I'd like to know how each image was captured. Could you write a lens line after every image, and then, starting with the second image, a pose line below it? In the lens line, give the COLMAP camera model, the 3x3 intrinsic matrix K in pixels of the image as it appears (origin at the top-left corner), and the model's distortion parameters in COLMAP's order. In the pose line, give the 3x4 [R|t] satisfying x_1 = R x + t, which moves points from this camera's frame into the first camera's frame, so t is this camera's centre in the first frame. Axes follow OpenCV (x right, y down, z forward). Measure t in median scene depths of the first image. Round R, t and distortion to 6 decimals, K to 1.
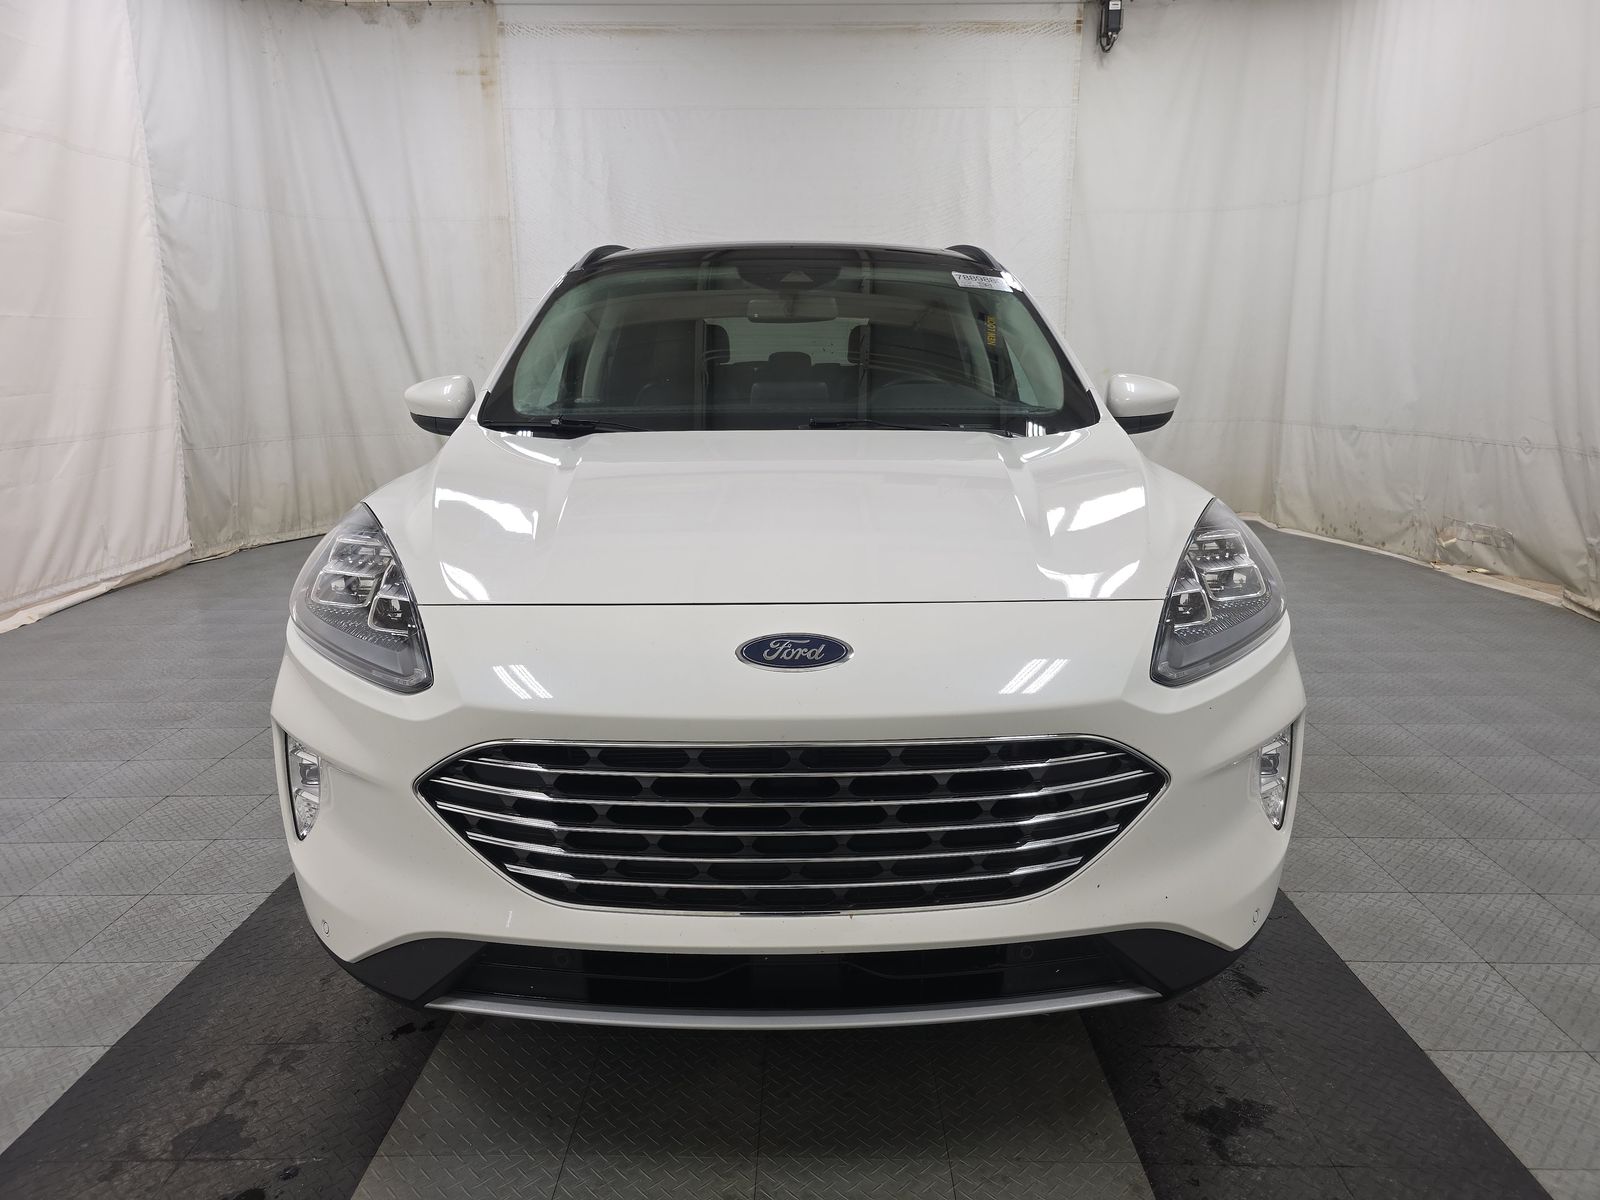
lens RADIAL K [[1121.3, 0, 800.0], [0, 1121.3, 600.0], [0, 0, 1]] dist [0.095933, -0.075703]
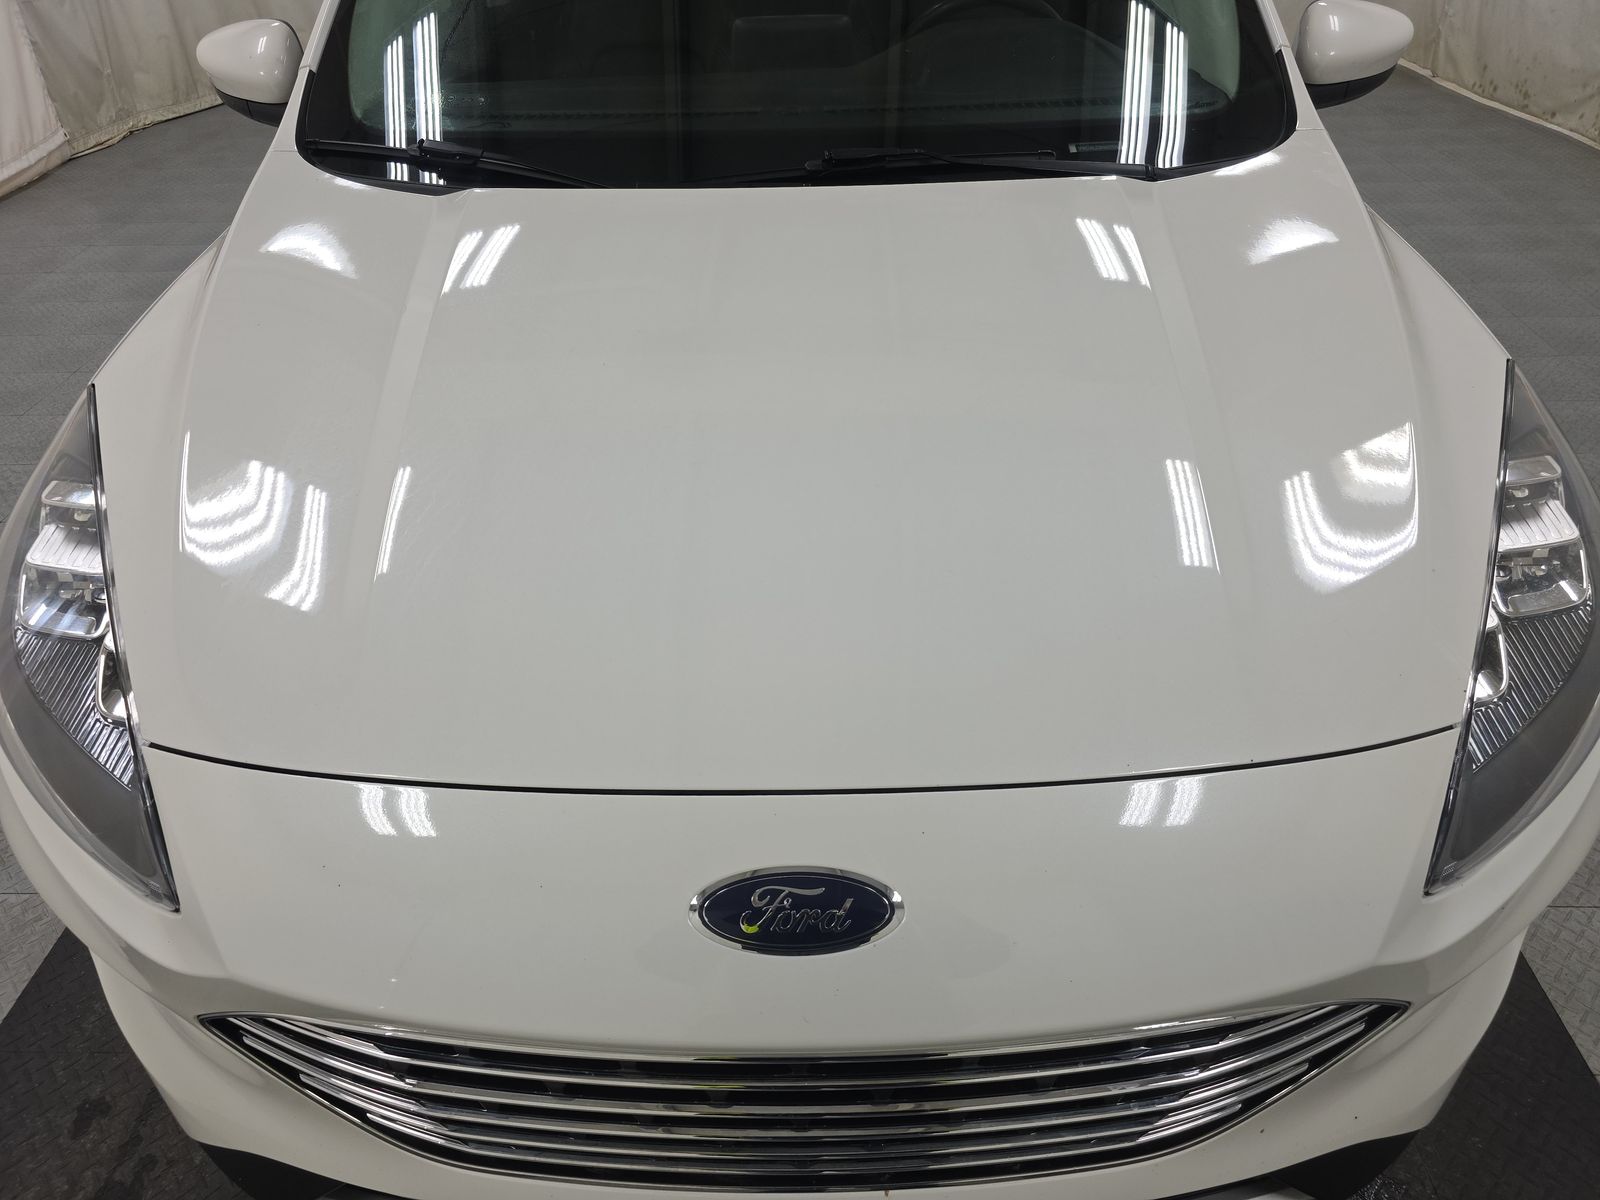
lens RADIAL K [[1120.2, 0, 800.0], [0, 1120.2, 600.0], [0, 0, 1]] dist [0.001620, 0.004119]
pose [[0.999824, -0.003911, -0.018359, 0.001949], [0.011400, 0.903543, 0.428346, -0.086091], [0.014913, -0.428480, 0.903428, 0.149727]]
